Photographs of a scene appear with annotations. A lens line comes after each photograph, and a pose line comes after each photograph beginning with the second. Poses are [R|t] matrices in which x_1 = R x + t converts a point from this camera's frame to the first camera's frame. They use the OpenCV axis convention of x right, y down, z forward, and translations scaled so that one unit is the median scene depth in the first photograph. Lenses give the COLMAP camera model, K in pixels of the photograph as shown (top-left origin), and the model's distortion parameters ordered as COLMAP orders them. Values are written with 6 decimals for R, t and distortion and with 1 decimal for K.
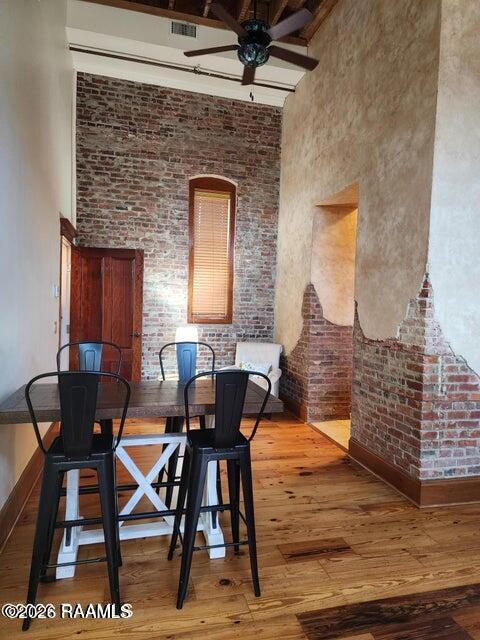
lens RADIAL K [[430.9, 0, 241.9], [0, 430.9, 318.7], [0, 0, 1]] dist [0.076198, -0.069569]
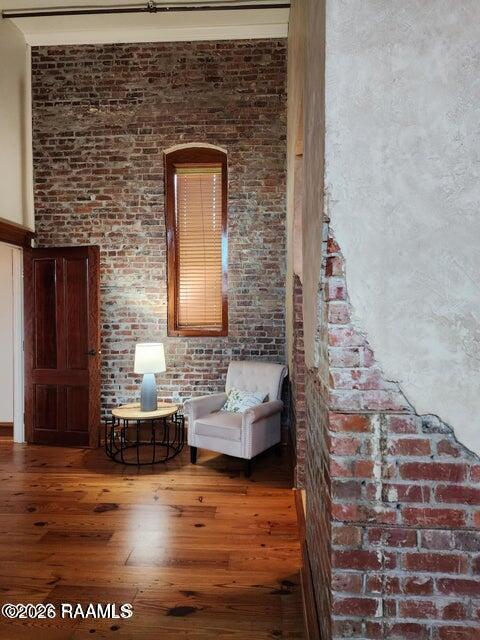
lens RADIAL K [[430.9, 0, 238.5], [0, 430.9, 317.2], [0, 0, 1]] dist [0.076198, -0.069569]
pose [[0.942627, -0.027615, -0.332705, 0.270634], [0.018433, 0.999358, -0.030723, 0.001866], [0.333340, 0.022828, 0.942530, 0.323326]]
